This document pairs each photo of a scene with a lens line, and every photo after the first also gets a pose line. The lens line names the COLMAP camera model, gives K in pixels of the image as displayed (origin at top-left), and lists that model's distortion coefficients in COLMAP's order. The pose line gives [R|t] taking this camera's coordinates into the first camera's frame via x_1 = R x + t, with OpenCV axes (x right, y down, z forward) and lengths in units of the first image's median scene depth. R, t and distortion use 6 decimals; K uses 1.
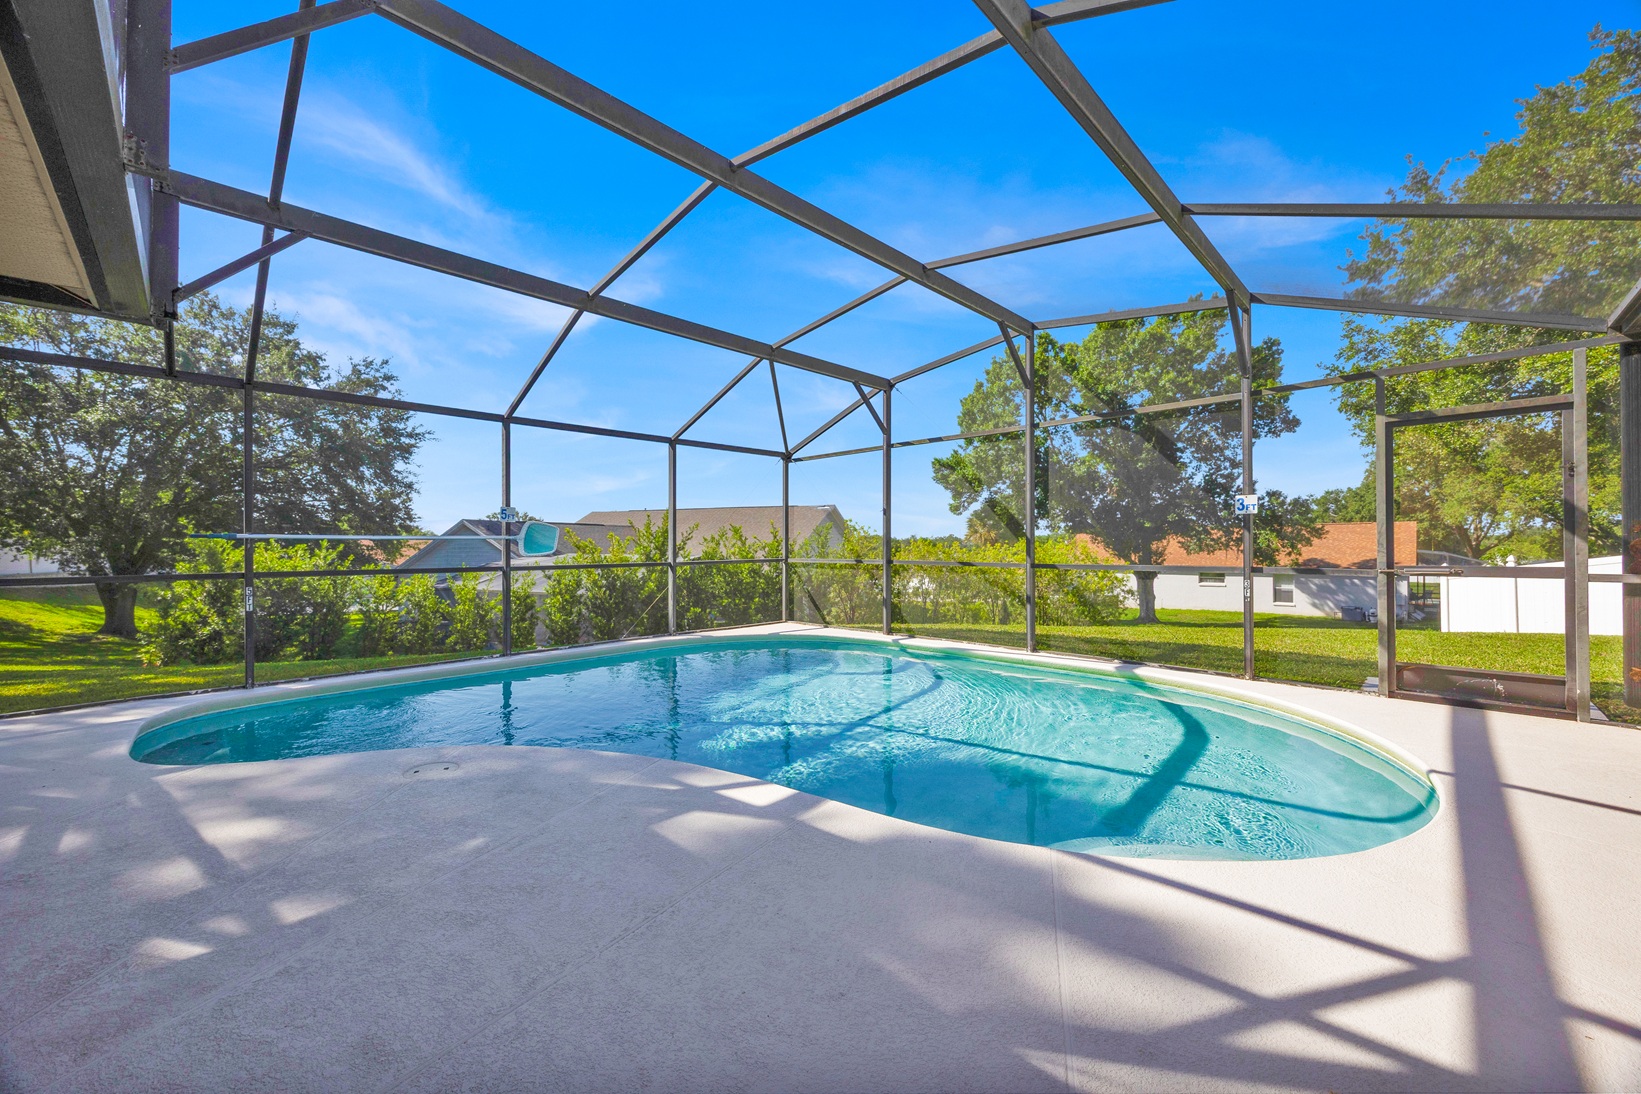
lens RADIAL K [[621.1, 0, 812.3], [0, 621.1, 540.7], [0, 0, 1]] dist [0.001199, -0.000110]
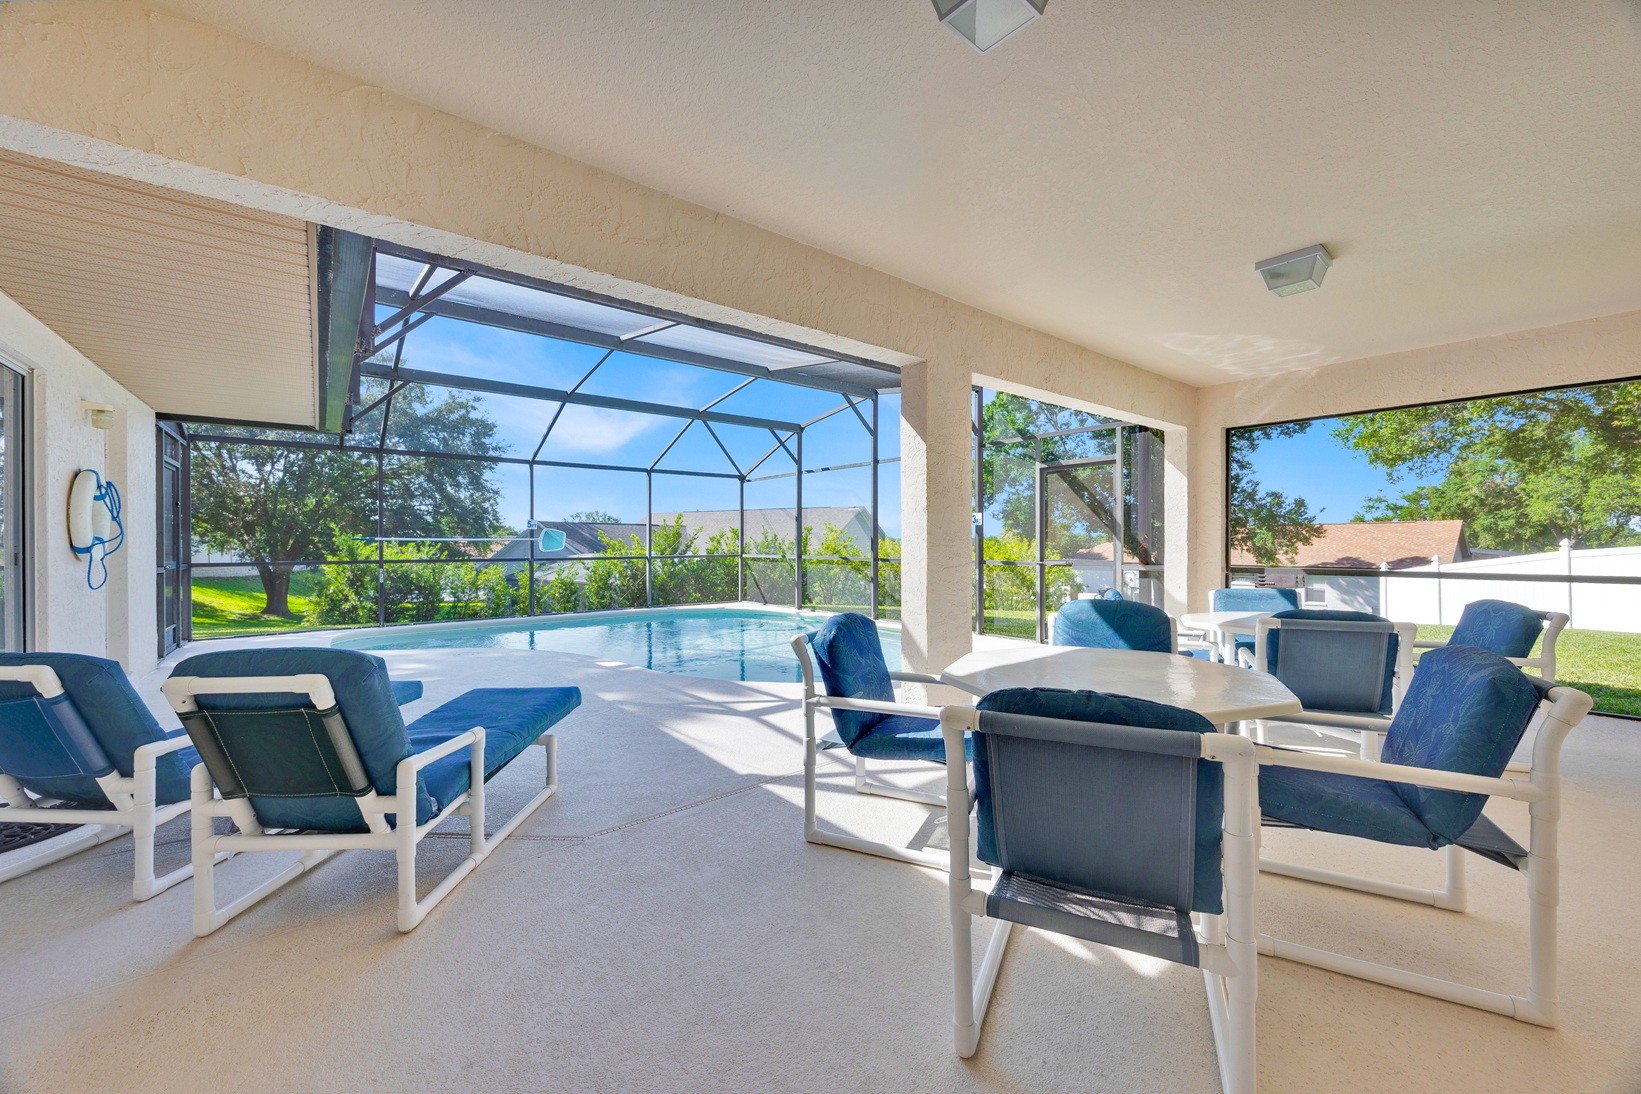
lens RADIAL K [[632.6, 0, 820.5], [0, 632.6, 547.0], [0, 0, 1]] dist [-0.001072, -0.000117]
pose [[0.993408, 0.002413, -0.114611, 0.200096], [-0.000791, 0.999899, 0.014196, -0.004791], [0.114633, -0.014012, 0.993309, -0.239034]]
